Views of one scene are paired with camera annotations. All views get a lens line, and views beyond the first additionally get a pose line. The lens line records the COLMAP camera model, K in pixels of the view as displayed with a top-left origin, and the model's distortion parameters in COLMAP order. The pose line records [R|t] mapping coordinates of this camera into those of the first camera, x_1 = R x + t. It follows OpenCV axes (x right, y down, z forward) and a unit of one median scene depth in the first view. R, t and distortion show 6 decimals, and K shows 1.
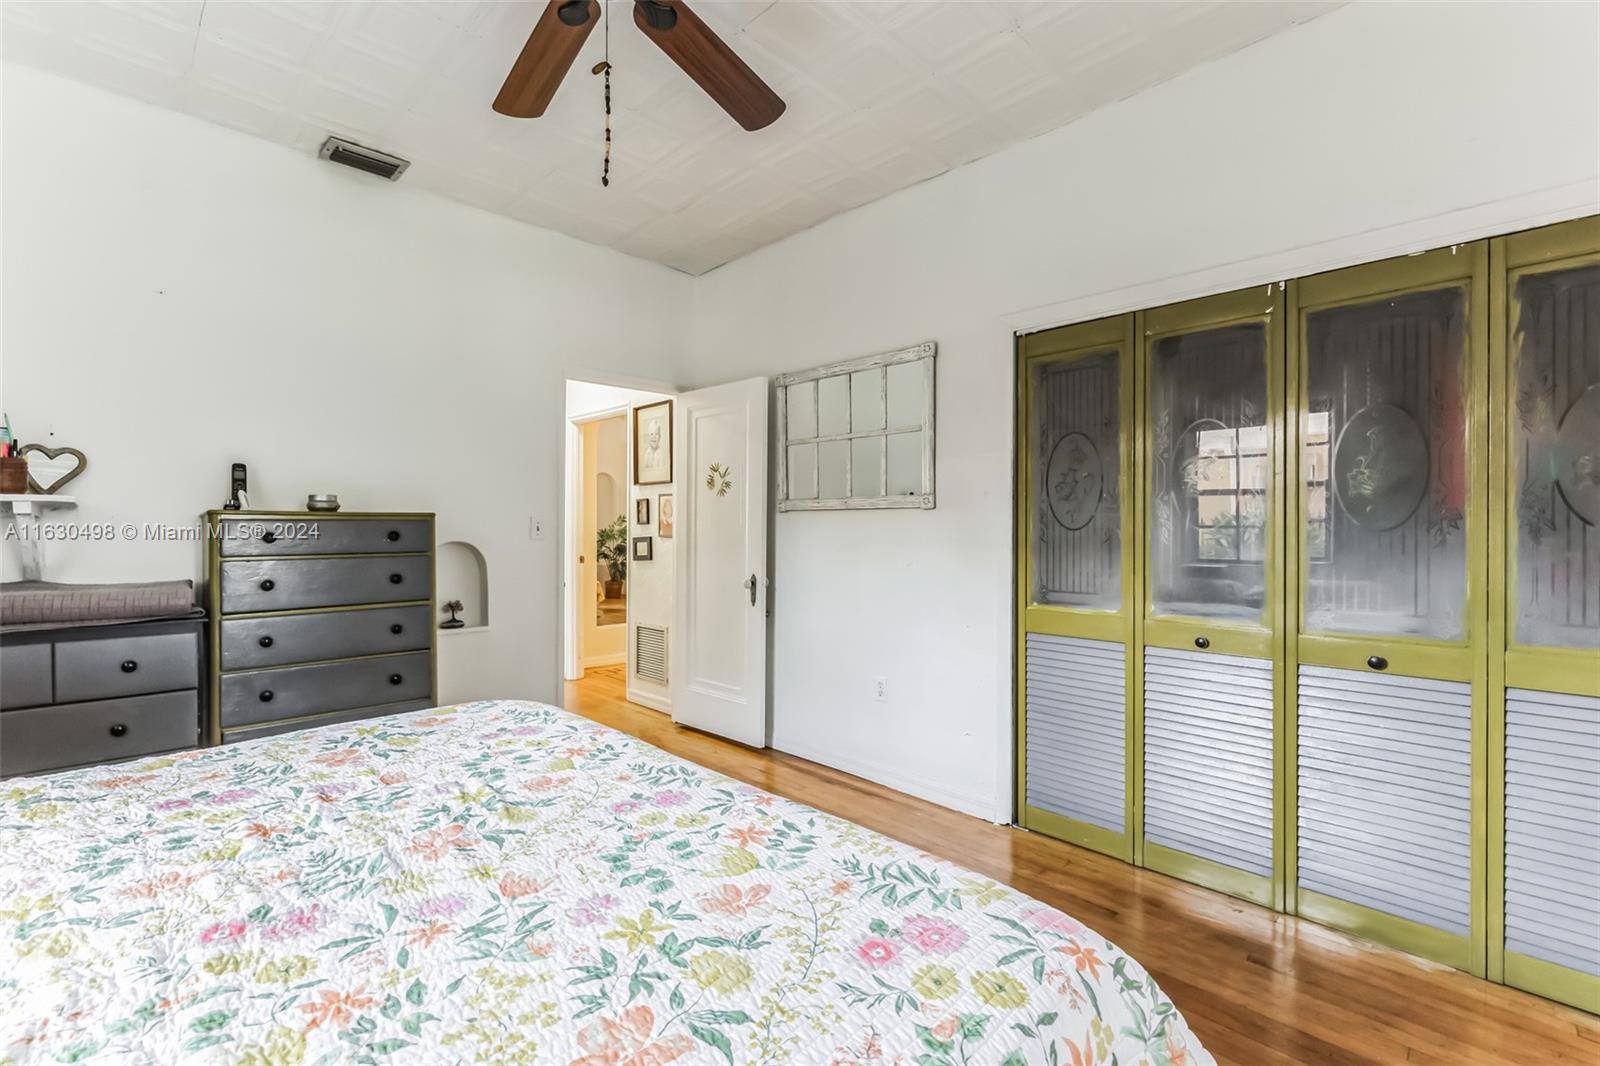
lens RADIAL K [[688.9, 0, 797.1], [0, 688.9, 531.4], [0, 0, 1]] dist [-0.001265, 0.000844]
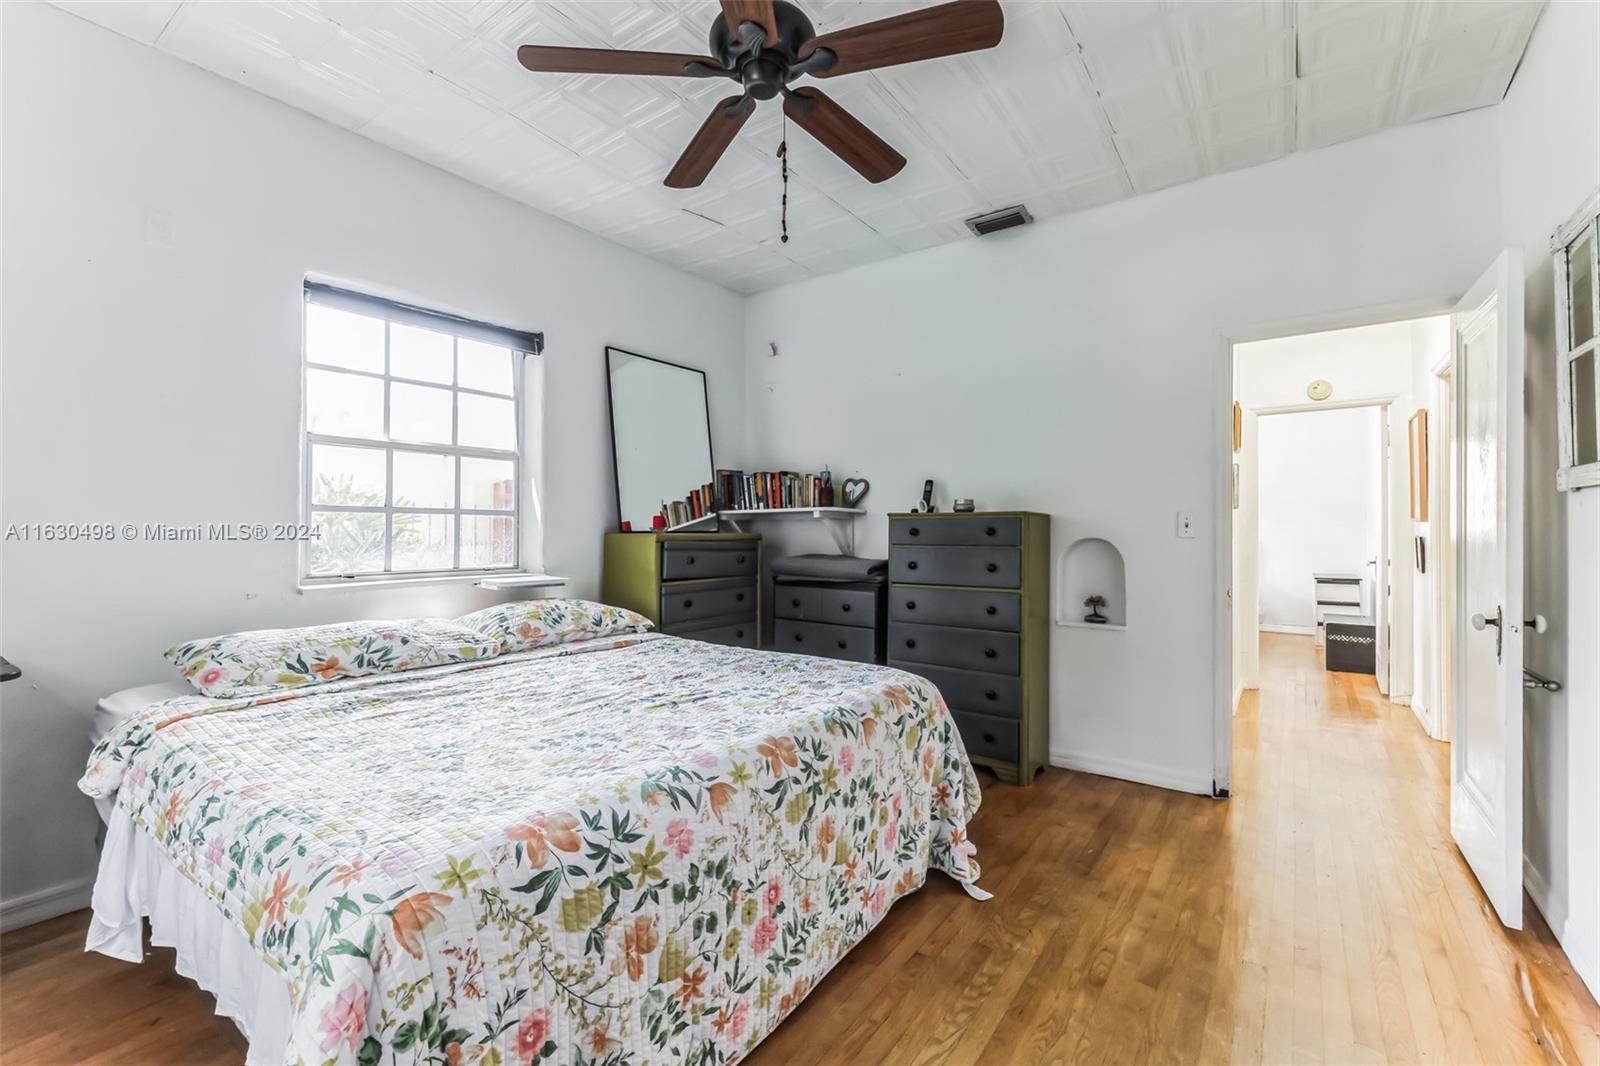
lens RADIAL K [[688.9, 0, 801.1], [0, 688.9, 525.5], [0, 0, 1]] dist [-0.001265, 0.000844]
pose [[0.173927, -0.000469, -0.984758, 0.617292], [-0.005829, 0.999982, -0.001505, -0.000891], [0.984741, 0.006002, 0.173921, 0.550018]]
